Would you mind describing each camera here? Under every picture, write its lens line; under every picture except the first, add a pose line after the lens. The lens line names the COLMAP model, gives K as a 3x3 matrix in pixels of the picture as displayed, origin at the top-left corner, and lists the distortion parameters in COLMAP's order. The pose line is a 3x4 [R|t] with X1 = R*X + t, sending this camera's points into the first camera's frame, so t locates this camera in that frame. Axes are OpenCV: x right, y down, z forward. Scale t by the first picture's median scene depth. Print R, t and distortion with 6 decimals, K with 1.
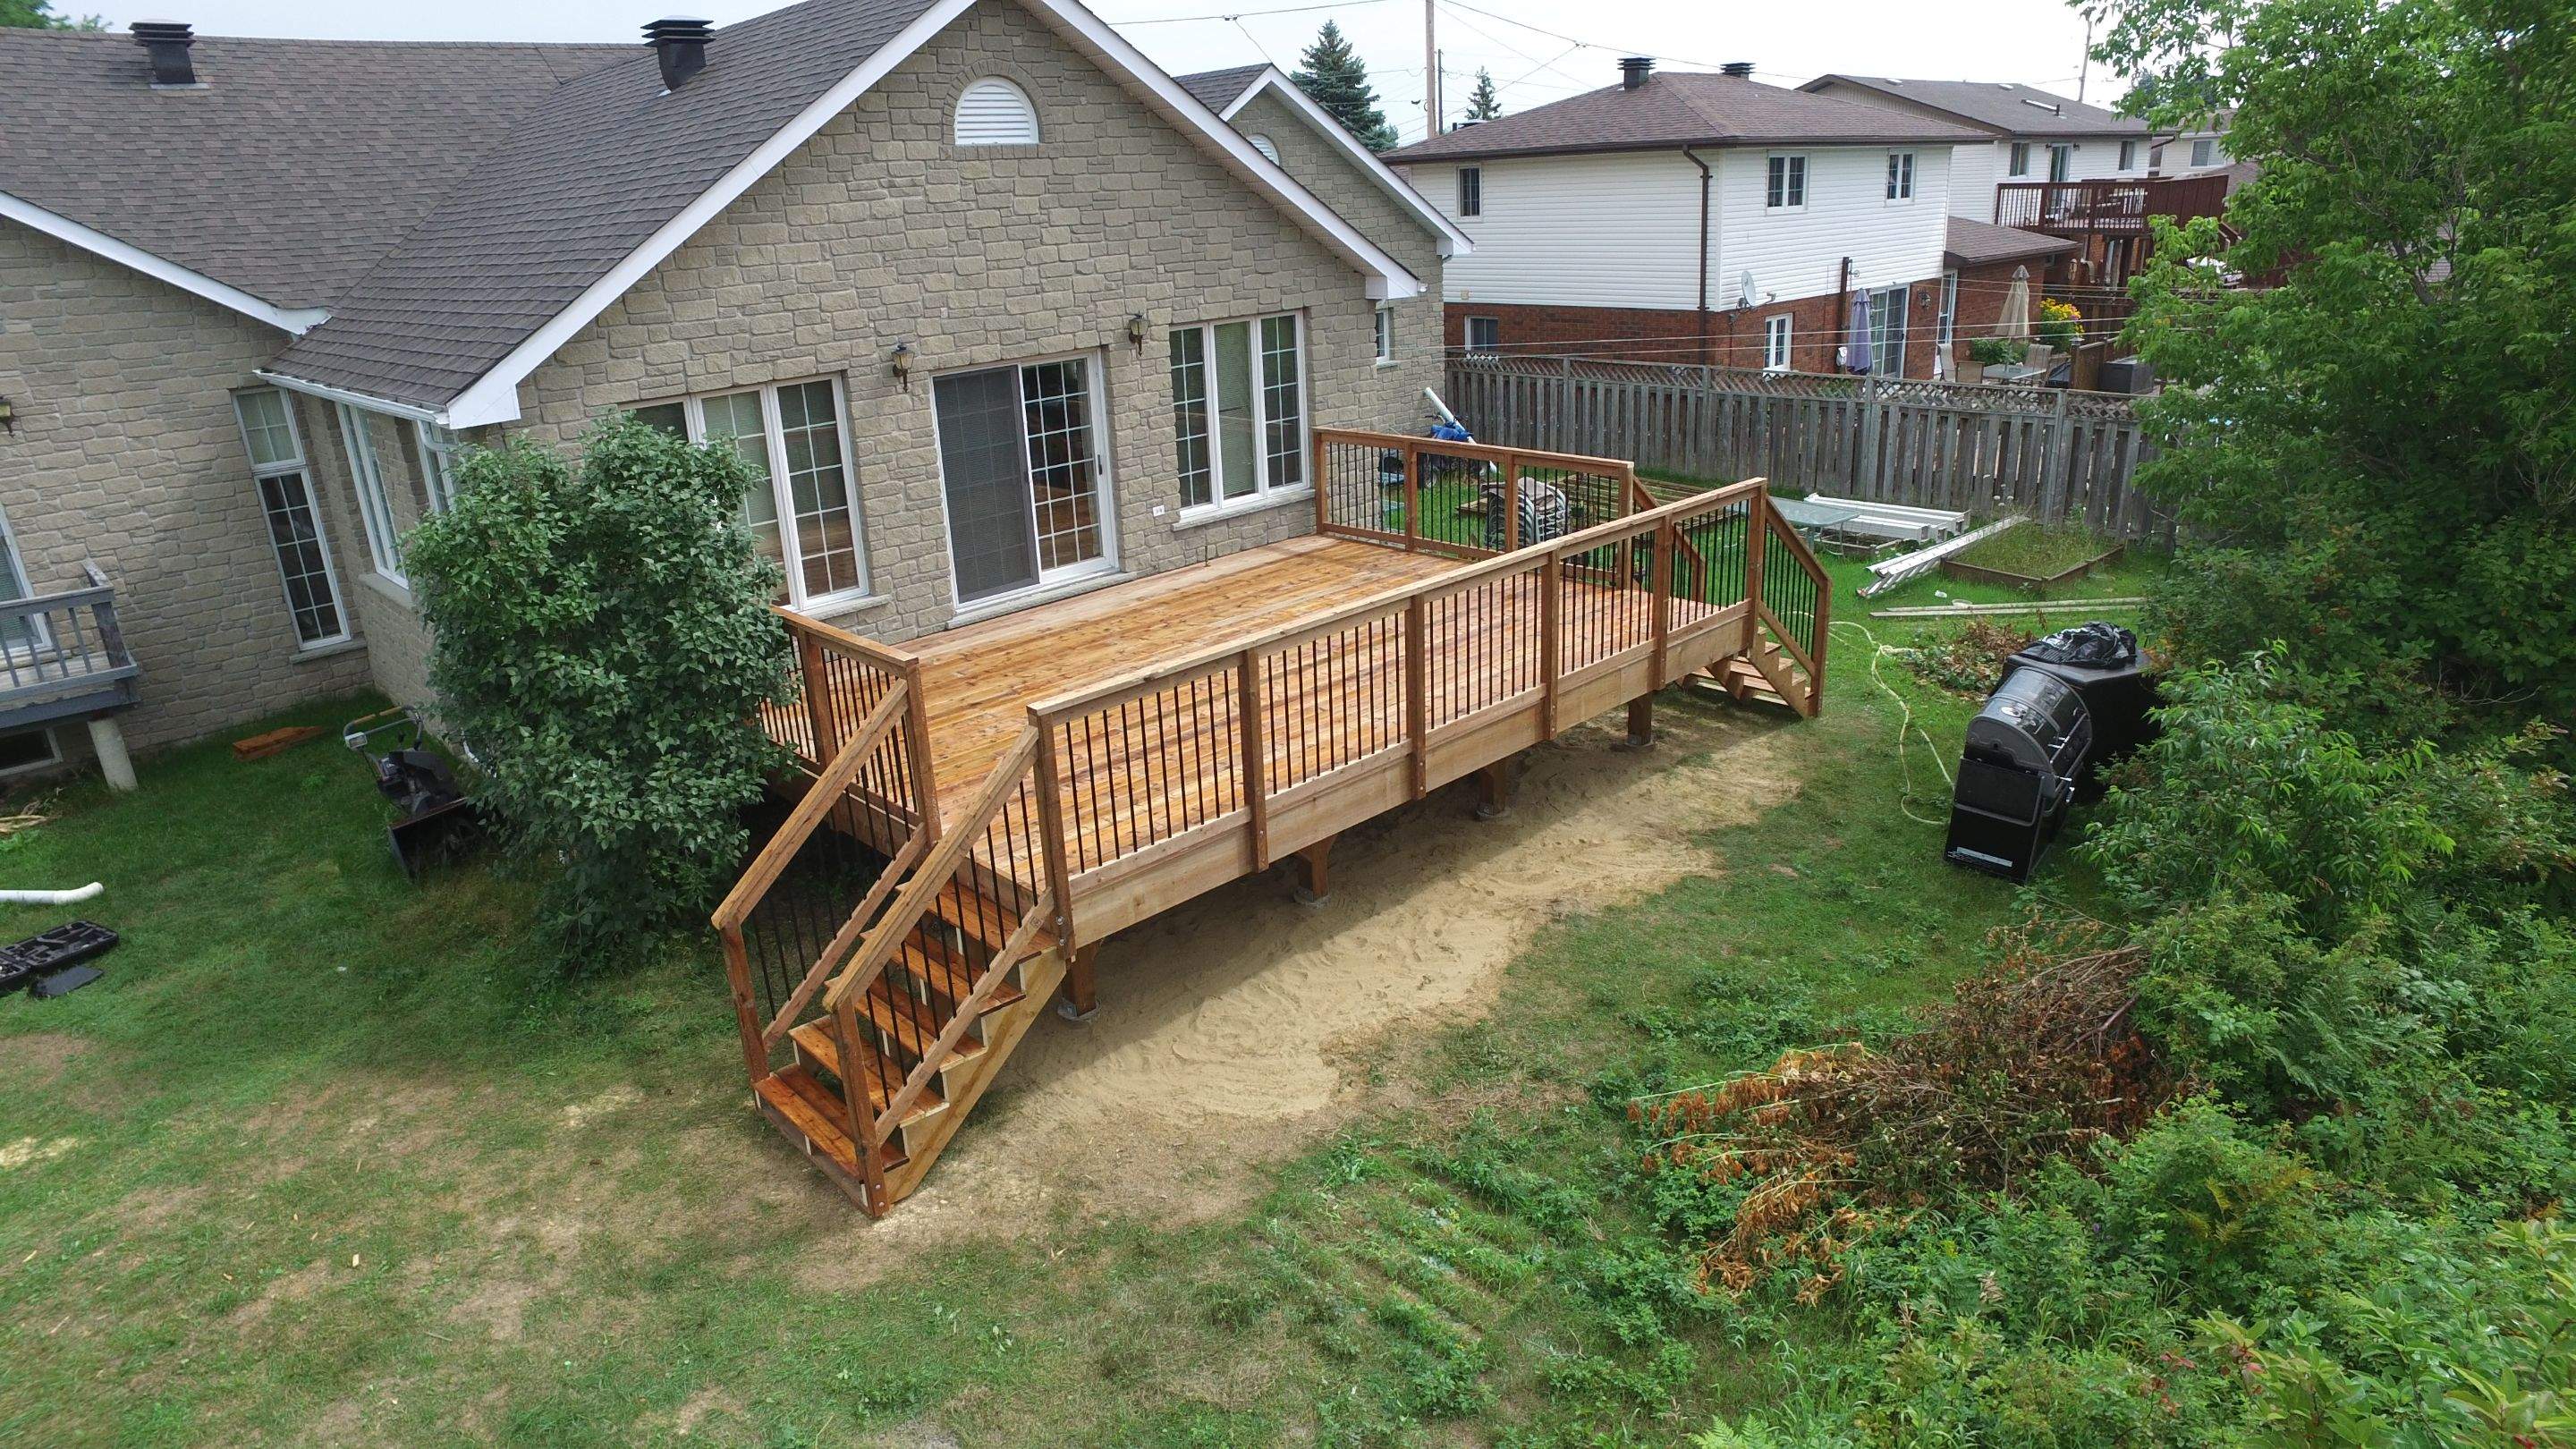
lens RADIAL K [[1508.9, 0, 1288.0], [0, 1508.9, 724.5], [0, 0, 1]] dist [-0.106442, 0.058027]
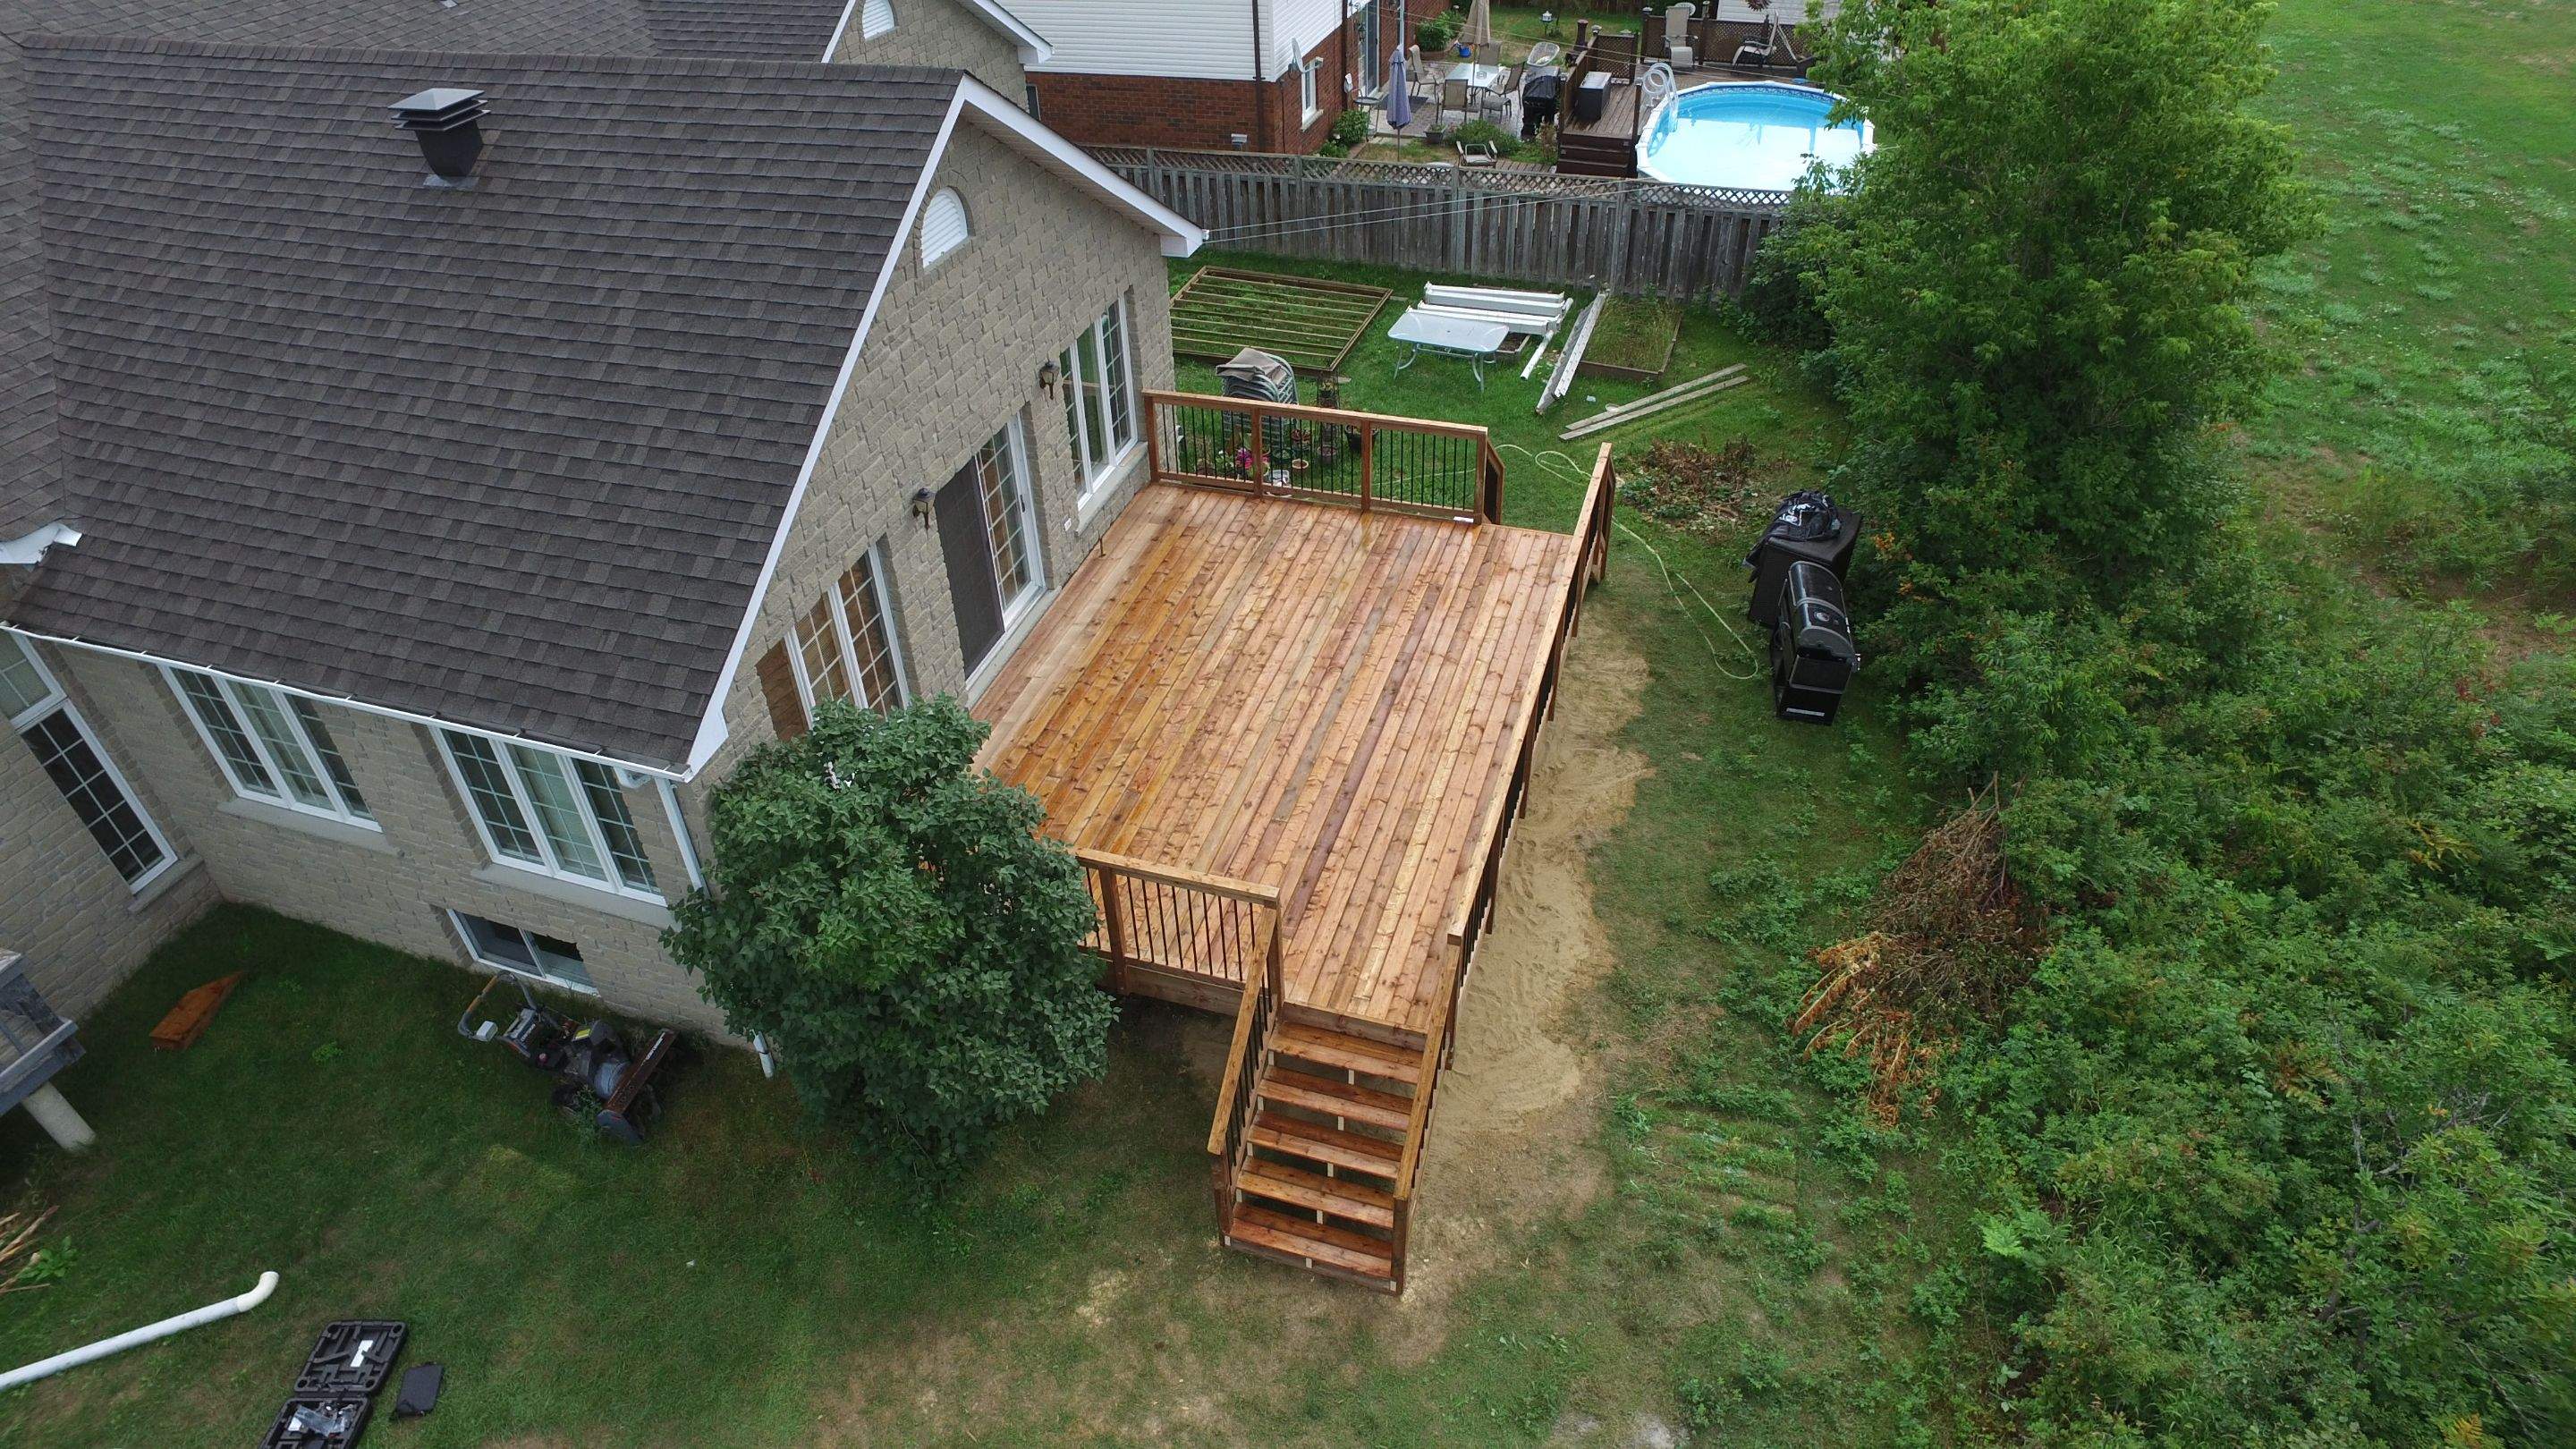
lens RADIAL K [[1508.9, 0, 1288.0], [0, 1508.9, 724.5], [0, 0, 1]] dist [-0.106442, 0.058027]
pose [[0.877700, -0.278893, 0.389694, -0.443005], [0.149503, 0.931973, 0.330265, -0.372620], [-0.455293, -0.231613, 0.859688, -0.017463]]
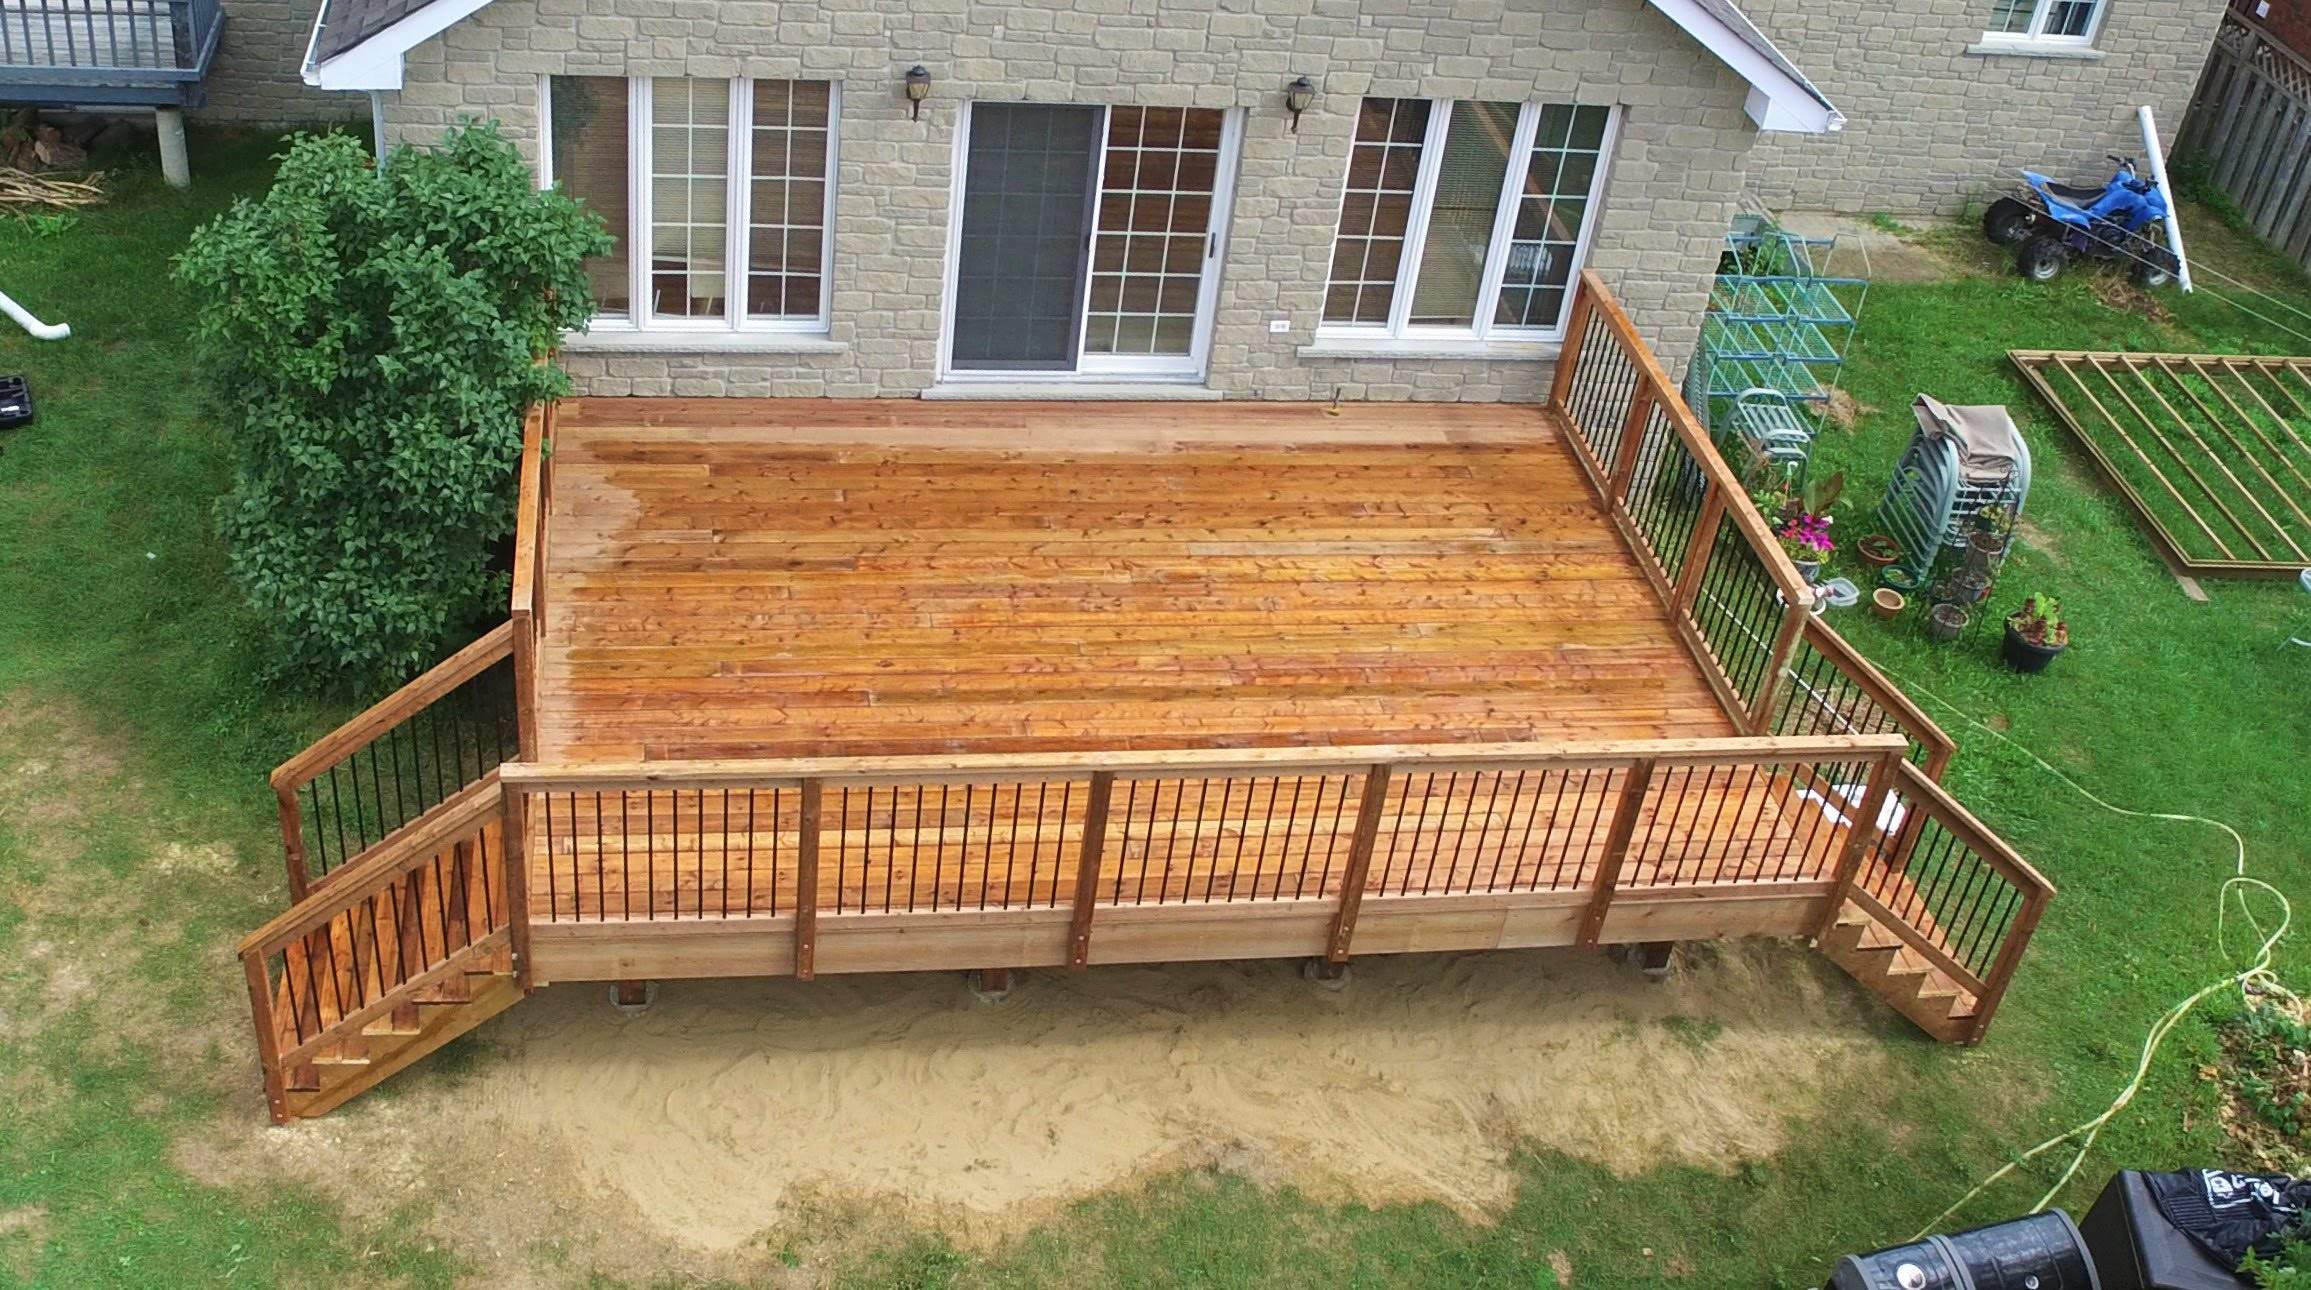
lens RADIAL K [[2373.6, 0, 1094.2], [0, 2373.6, 632.4], [0, 0, 1]] dist [-0.093261, 0.011474]
pose [[0.807119, 0.446568, -0.386181, 0.377582], [-0.325256, 0.882233, 0.340402, -0.406000], [0.492714, -0.149137, 0.857316, -0.032861]]
